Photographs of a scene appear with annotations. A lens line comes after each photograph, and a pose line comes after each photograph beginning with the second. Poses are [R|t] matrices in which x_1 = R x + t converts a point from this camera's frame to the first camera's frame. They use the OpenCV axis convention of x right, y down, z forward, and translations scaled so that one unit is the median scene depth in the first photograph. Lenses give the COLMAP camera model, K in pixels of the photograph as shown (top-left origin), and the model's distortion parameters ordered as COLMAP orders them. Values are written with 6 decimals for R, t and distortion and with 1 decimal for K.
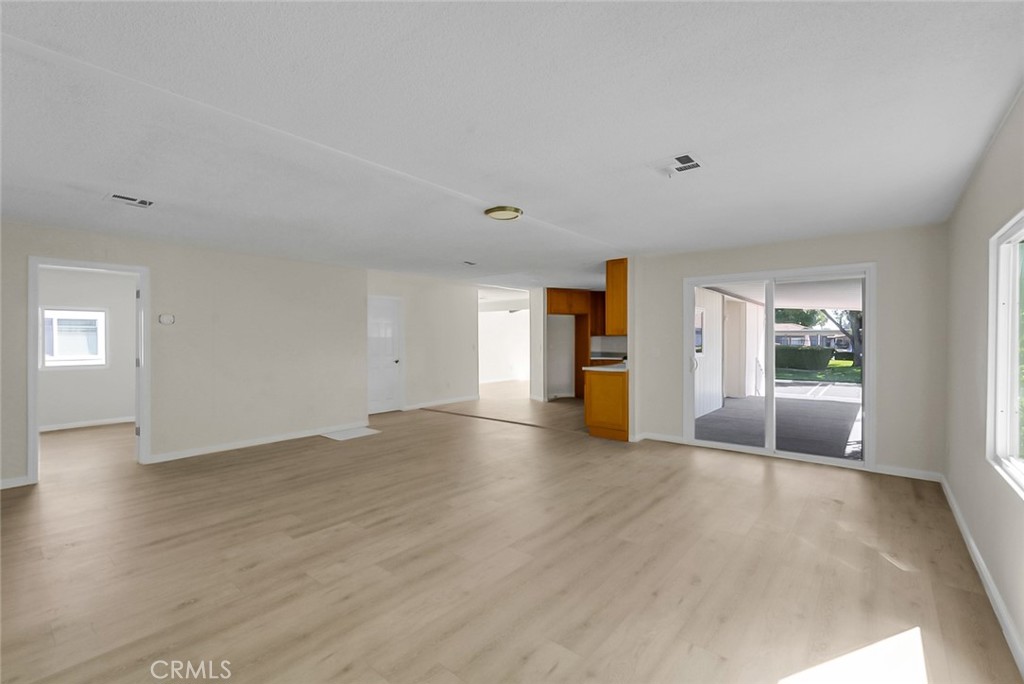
lens RADIAL K [[449.6, 0, 509.4], [0, 449.6, 344.5], [0, 0, 1]] dist [0.001304, 0.000973]
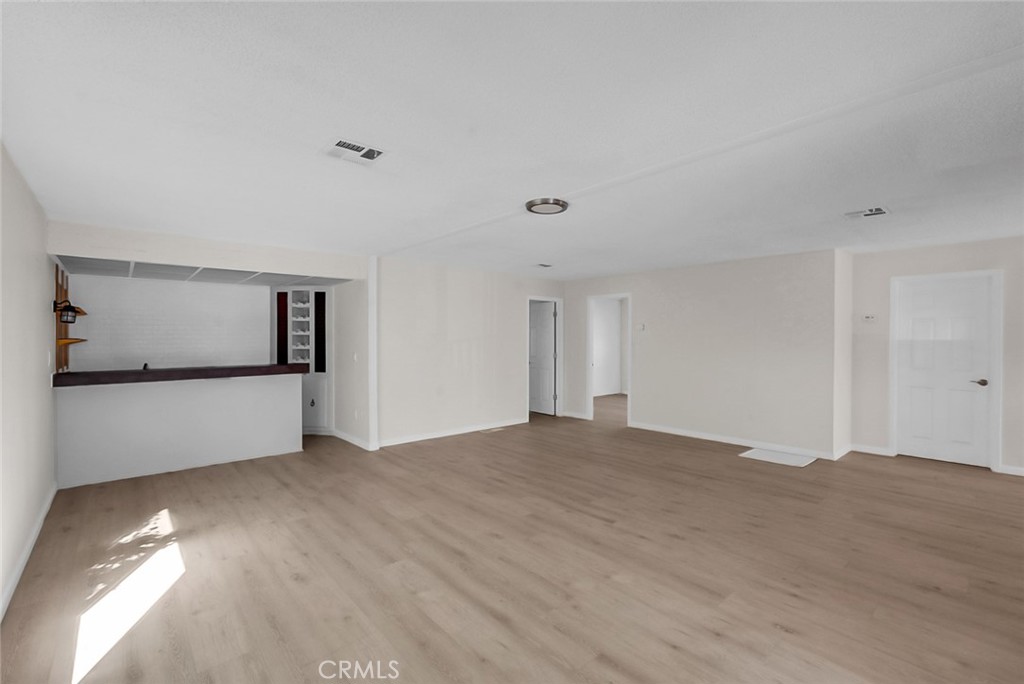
lens RADIAL K [[463.5, 0, 517.7], [0, 463.5, 336.5], [0, 0, 1]] dist [0.000179, 0.000569]
pose [[-0.171269, -0.008721, -0.985186, 0.964892], [-0.004858, 0.999956, -0.008008, -0.020720], [0.985212, 0.003414, -0.171304, 1.168216]]
